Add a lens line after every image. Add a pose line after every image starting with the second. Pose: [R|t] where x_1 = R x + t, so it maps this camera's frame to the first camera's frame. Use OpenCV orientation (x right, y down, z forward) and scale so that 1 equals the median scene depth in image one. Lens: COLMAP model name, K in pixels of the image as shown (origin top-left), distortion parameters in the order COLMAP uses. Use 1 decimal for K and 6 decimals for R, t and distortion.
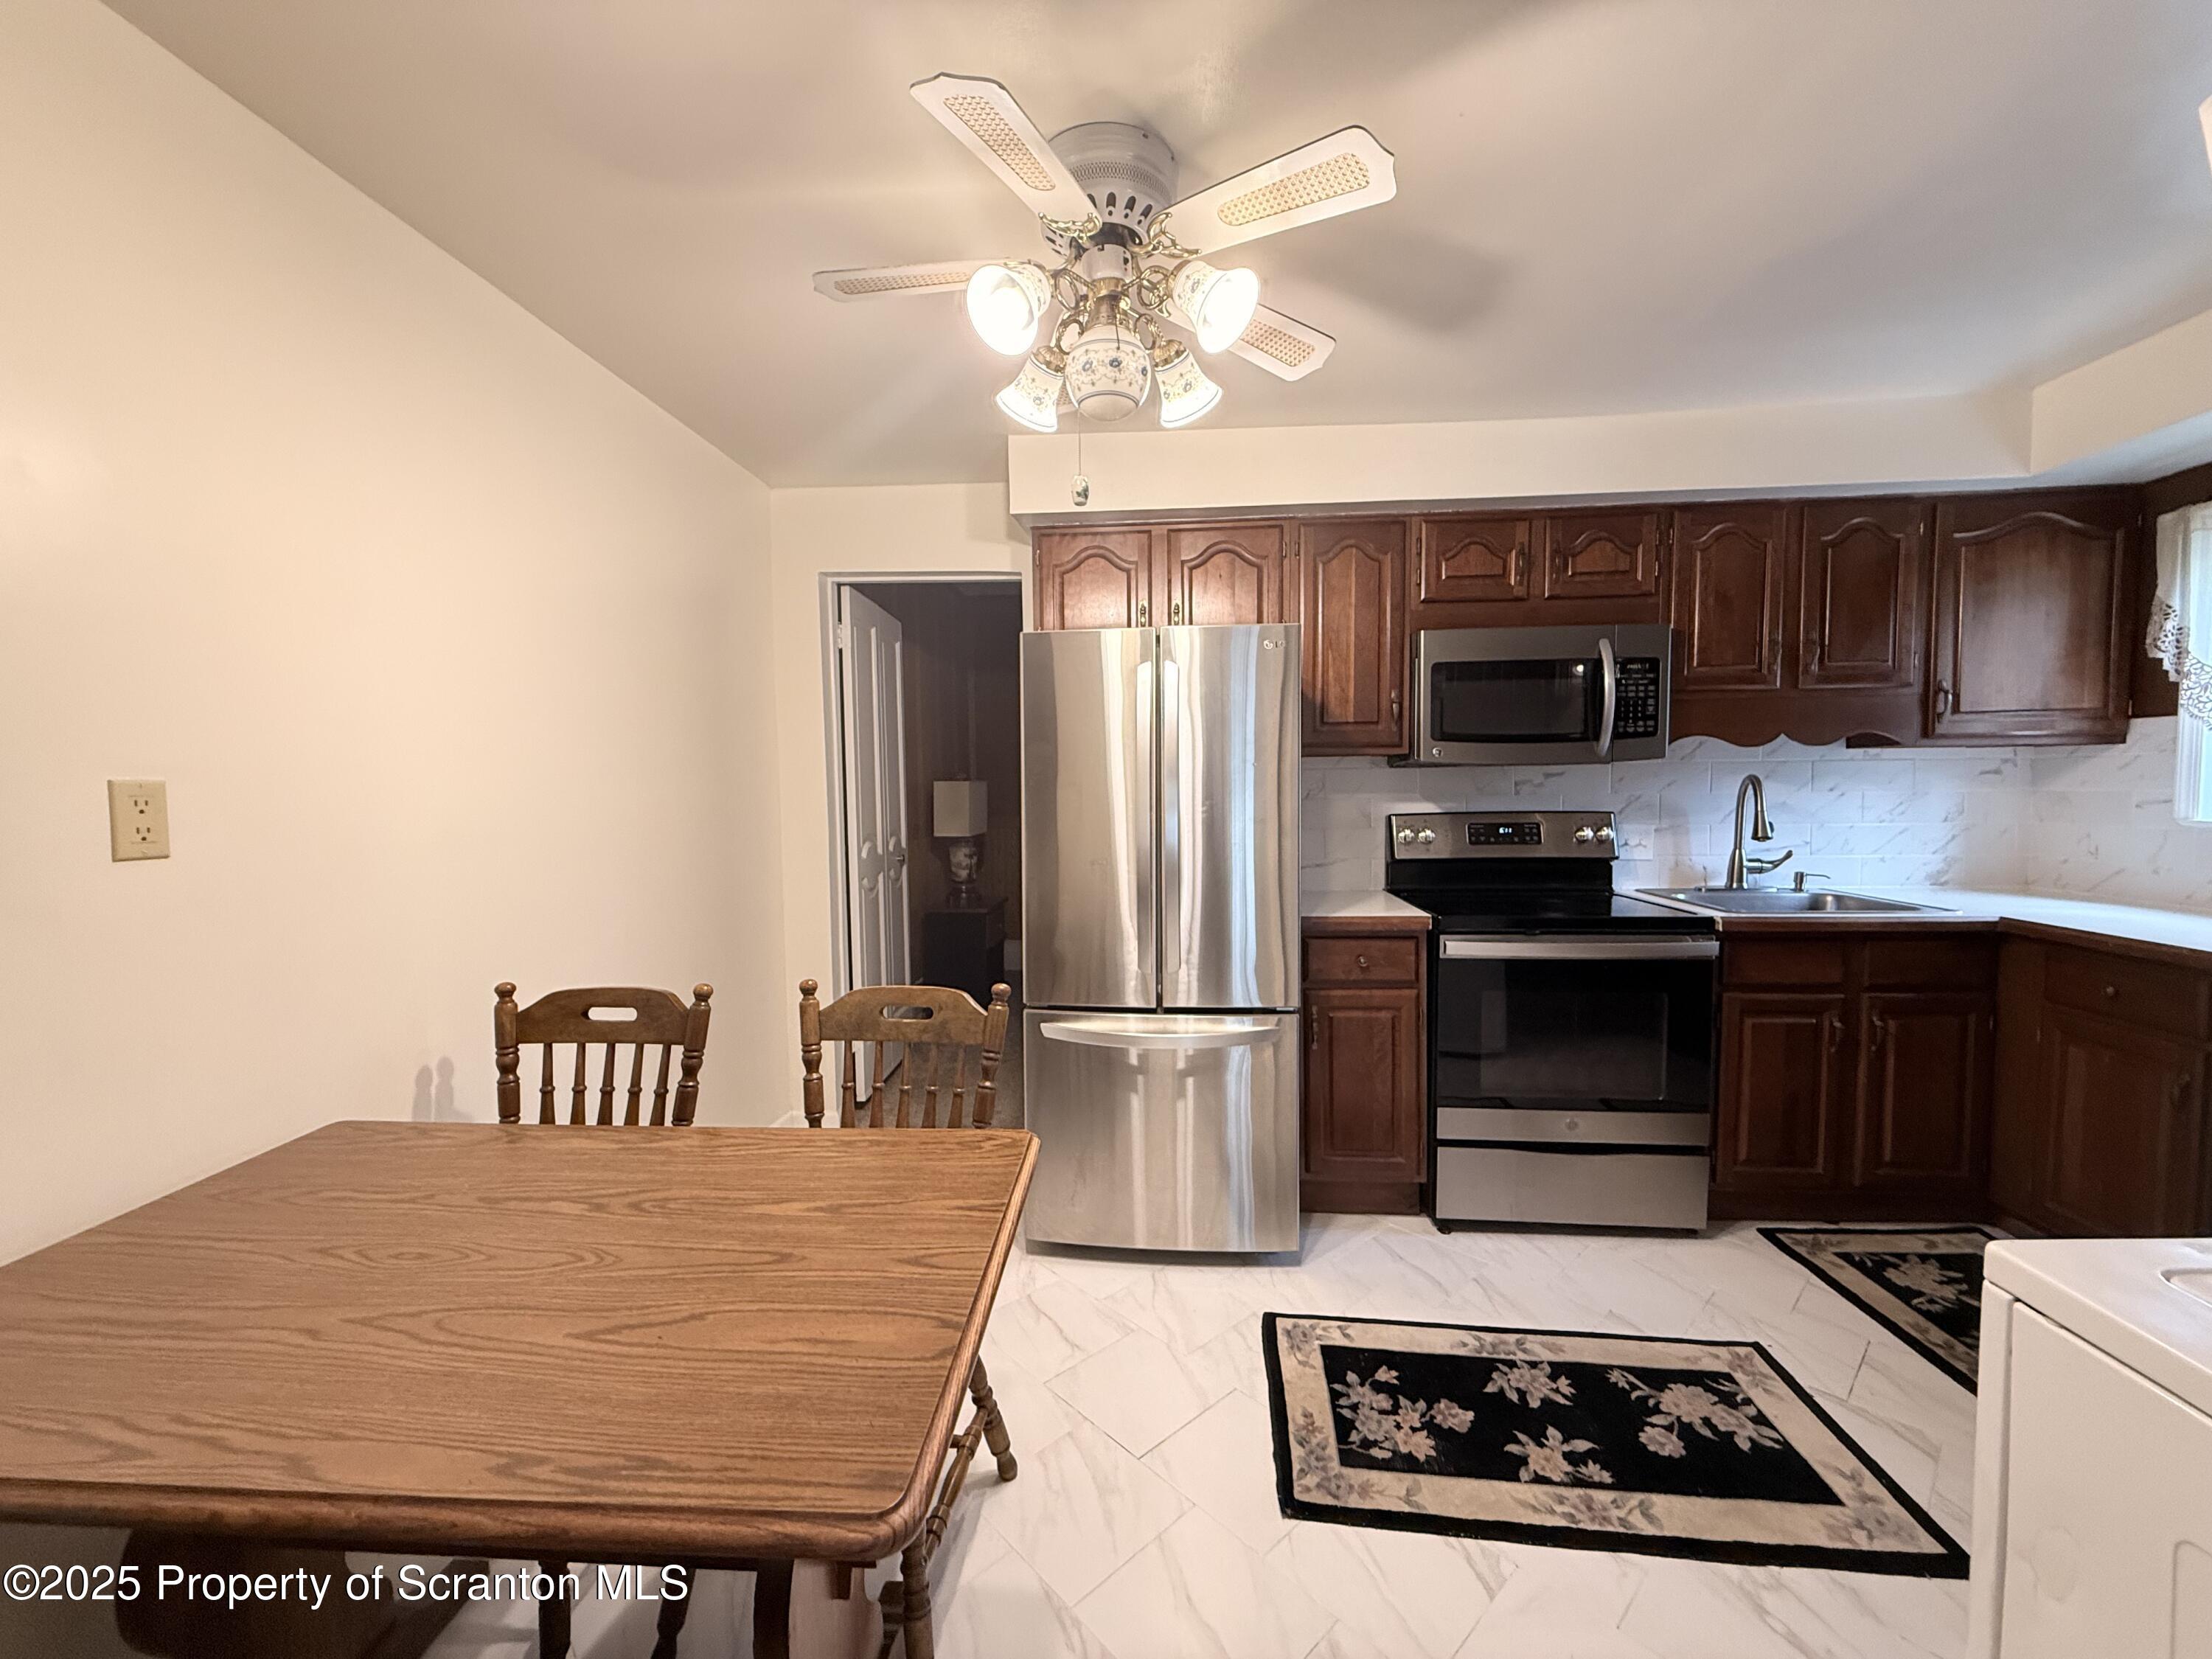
lens RADIAL K [[880.1, 0, 1101.3], [0, 880.1, 816.8], [0, 0, 1]] dist [0.000497, -0.000361]
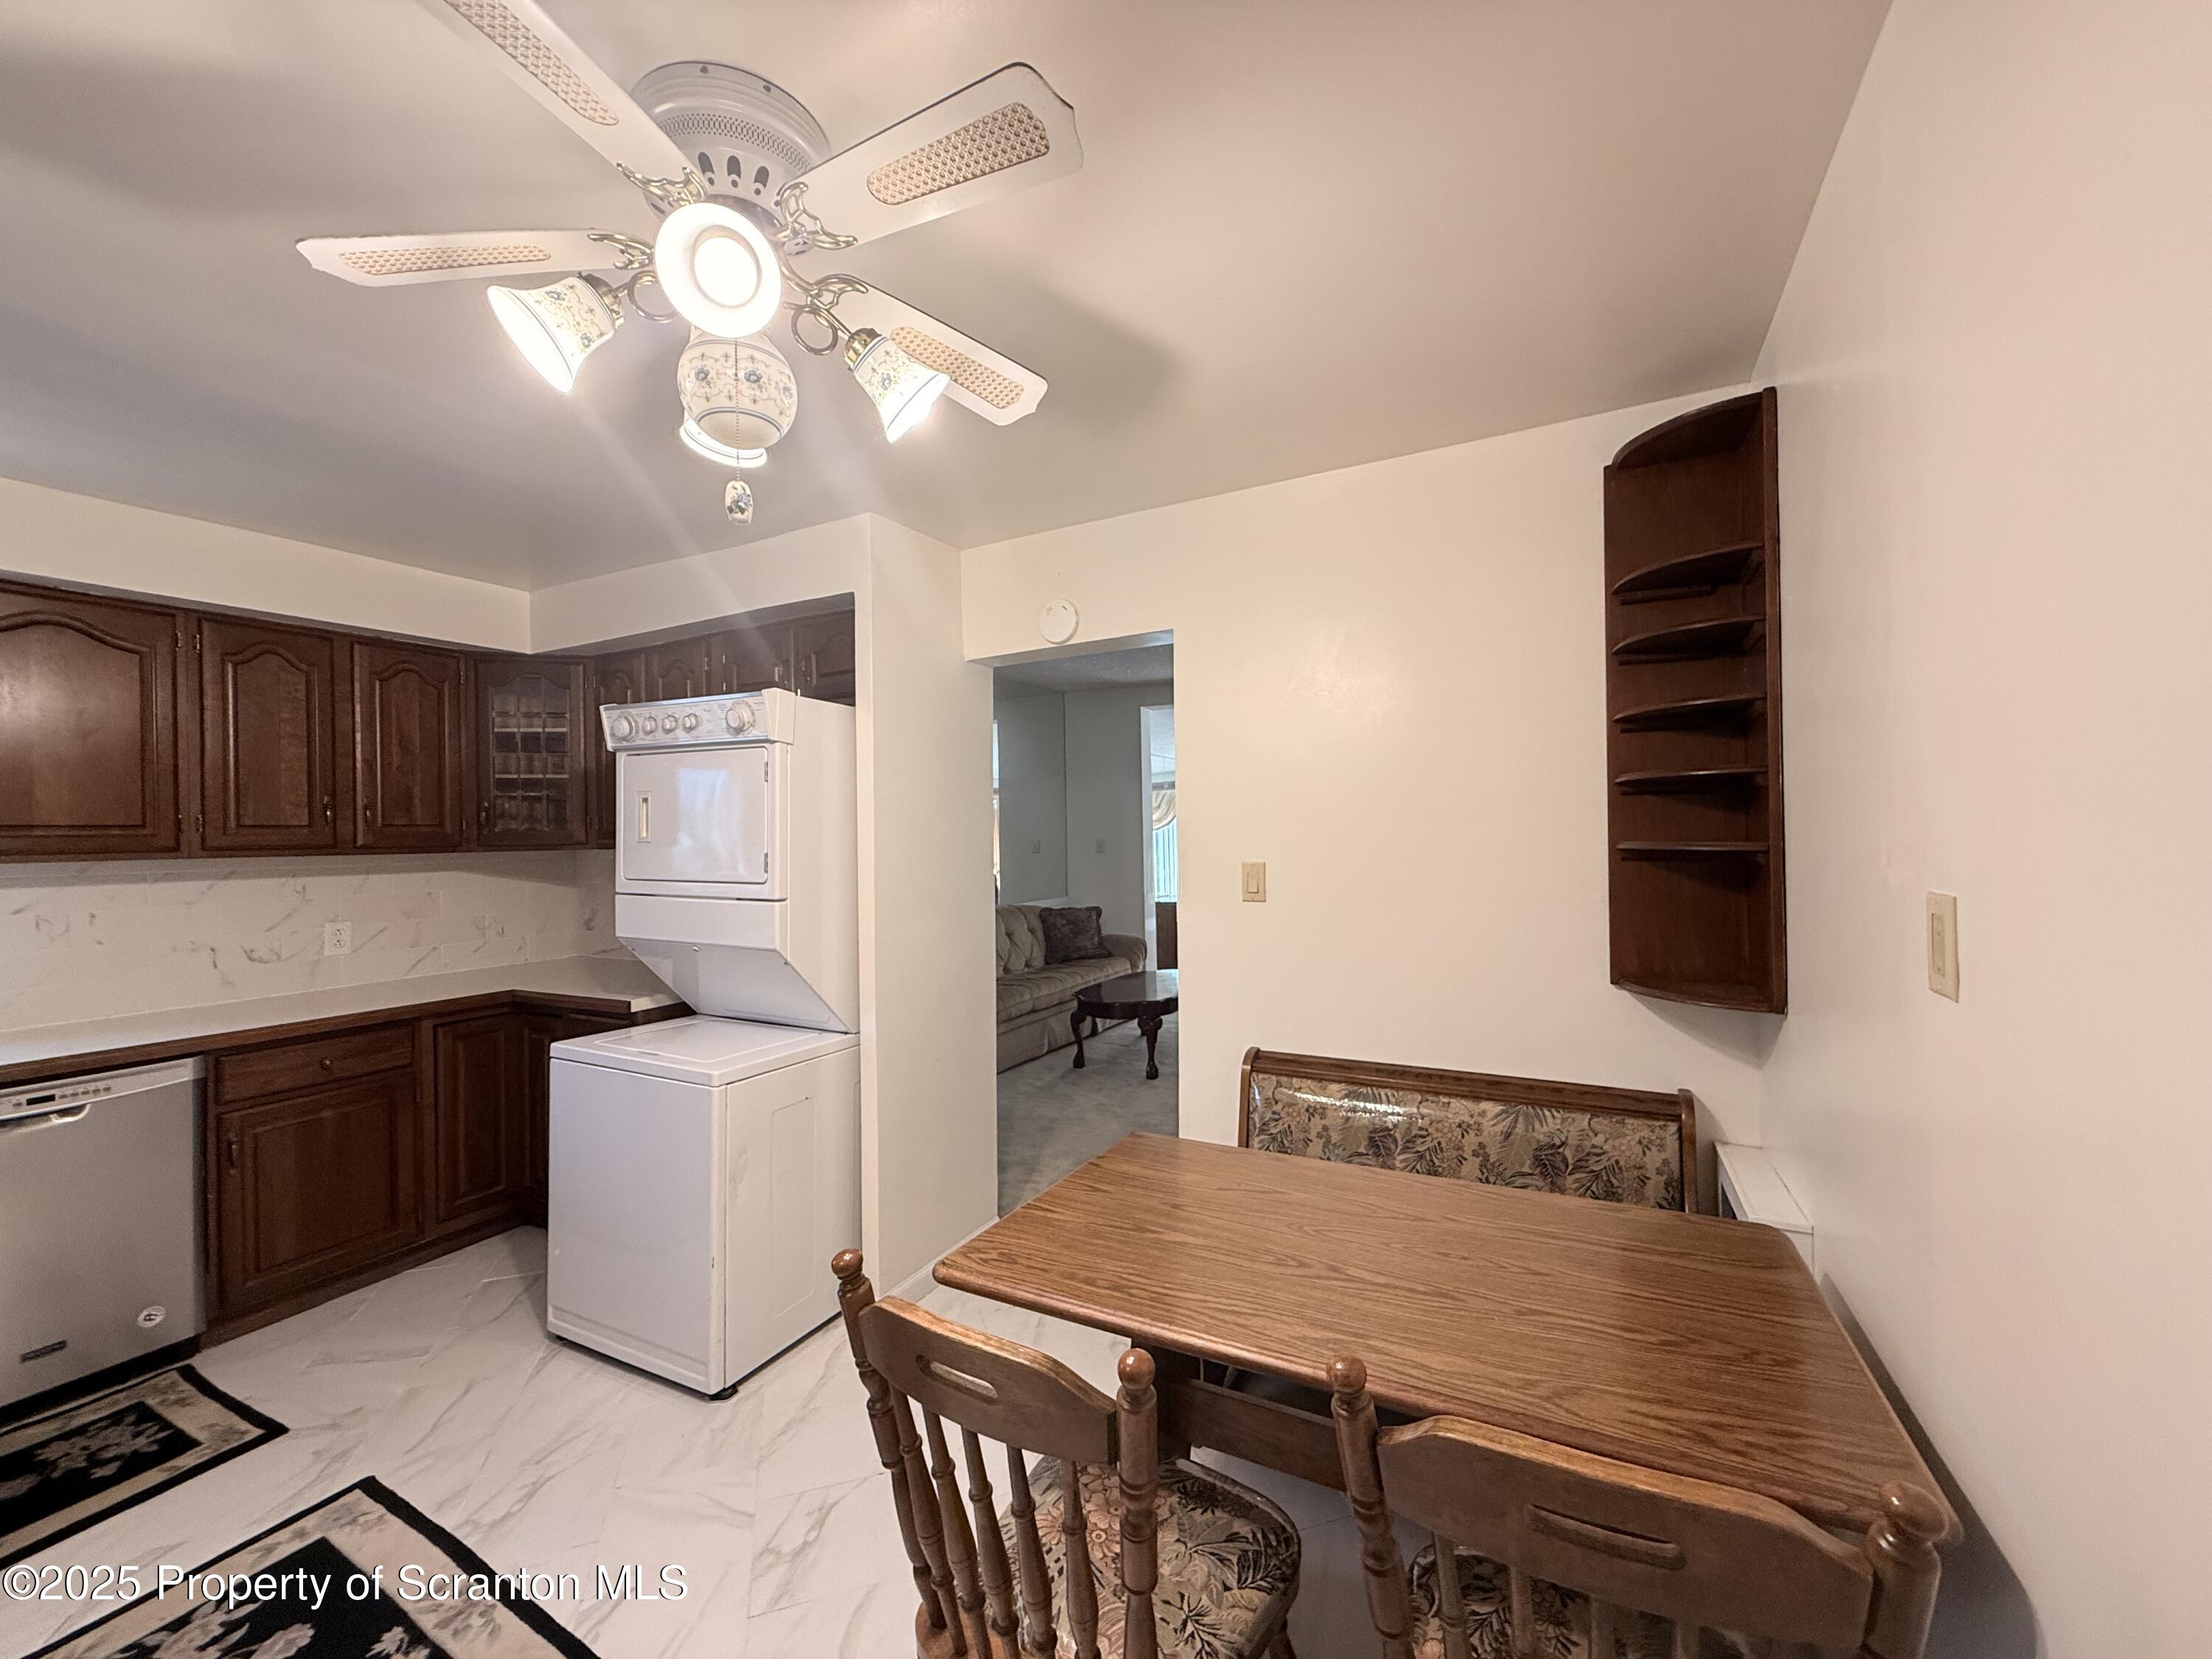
lens RADIAL K [[880.1, 0, 1103.3], [0, 880.1, 833.0], [0, 0, 1]] dist [0.000497, -0.000361]
pose [[-0.917819, 0.029741, 0.395883, -0.744292], [0.048769, 0.998084, 0.038086, -0.169703], [-0.393991, 0.054263, -0.917511, 2.073610]]
